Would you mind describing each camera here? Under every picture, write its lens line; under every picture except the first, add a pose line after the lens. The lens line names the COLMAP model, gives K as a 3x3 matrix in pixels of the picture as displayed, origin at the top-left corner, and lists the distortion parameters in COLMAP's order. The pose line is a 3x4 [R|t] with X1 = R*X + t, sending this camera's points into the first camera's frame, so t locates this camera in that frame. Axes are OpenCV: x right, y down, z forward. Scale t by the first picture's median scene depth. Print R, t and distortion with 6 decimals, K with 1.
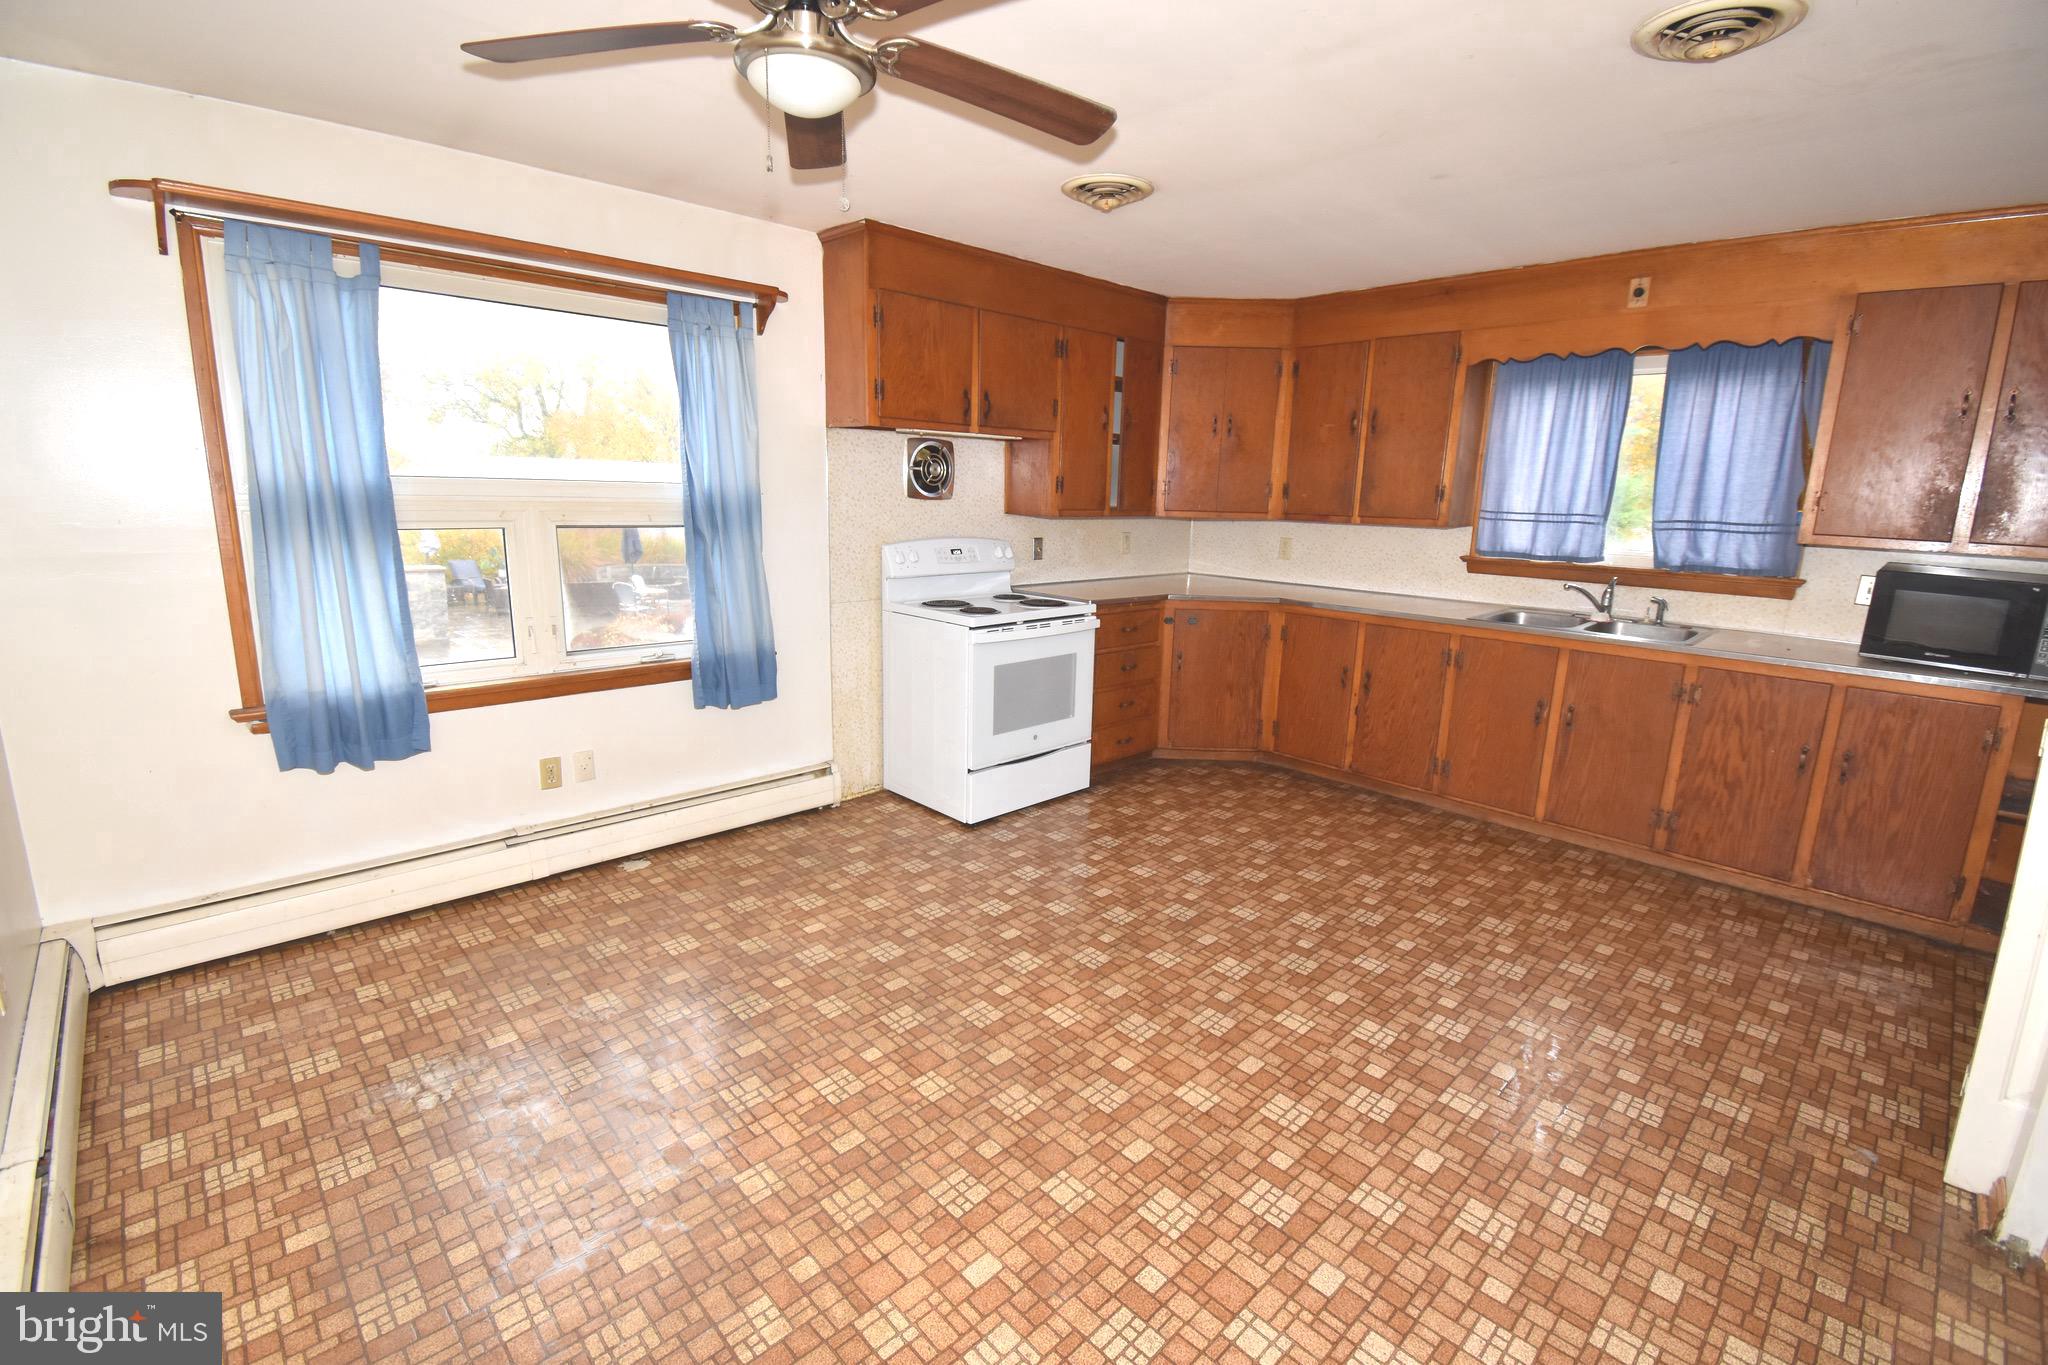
lens RADIAL K [[921.8, 0, 1022.9], [0, 921.8, 679.5], [0, 0, 1]] dist [-0.005191, -0.004044]
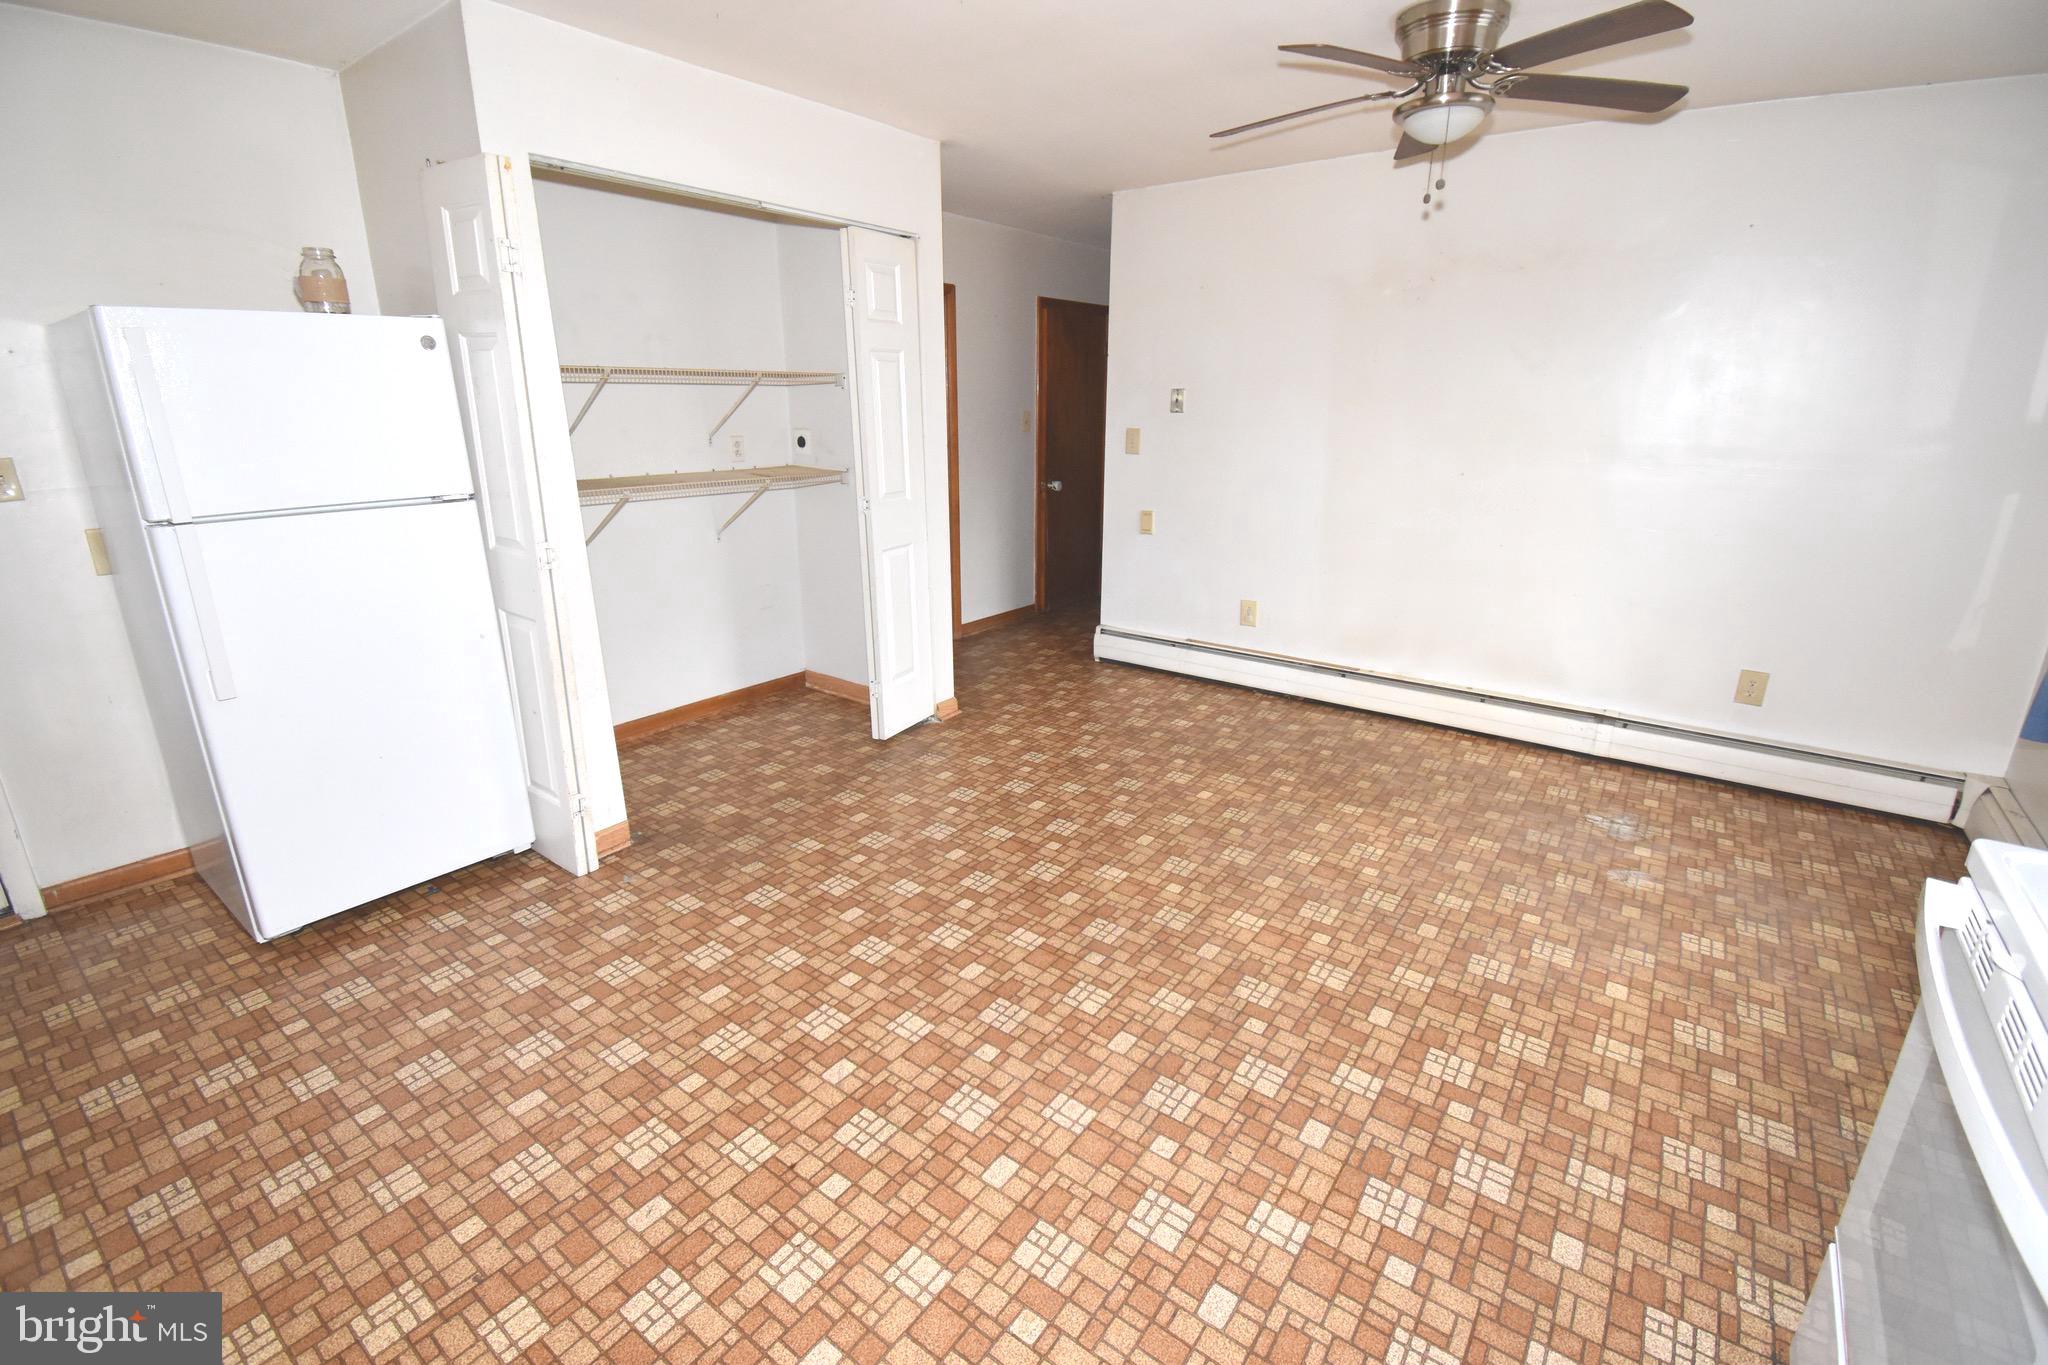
lens RADIAL K [[921.8, 0, 1022.9], [0, 921.8, 682.6], [0, 0, 1]] dist [-0.005191, -0.004044]
pose [[-0.985984, 0.021794, -0.165410, 0.447147], [-0.061365, 0.874559, 0.481021, -0.343368], [0.155144, 0.484430, -0.860964, 1.689267]]
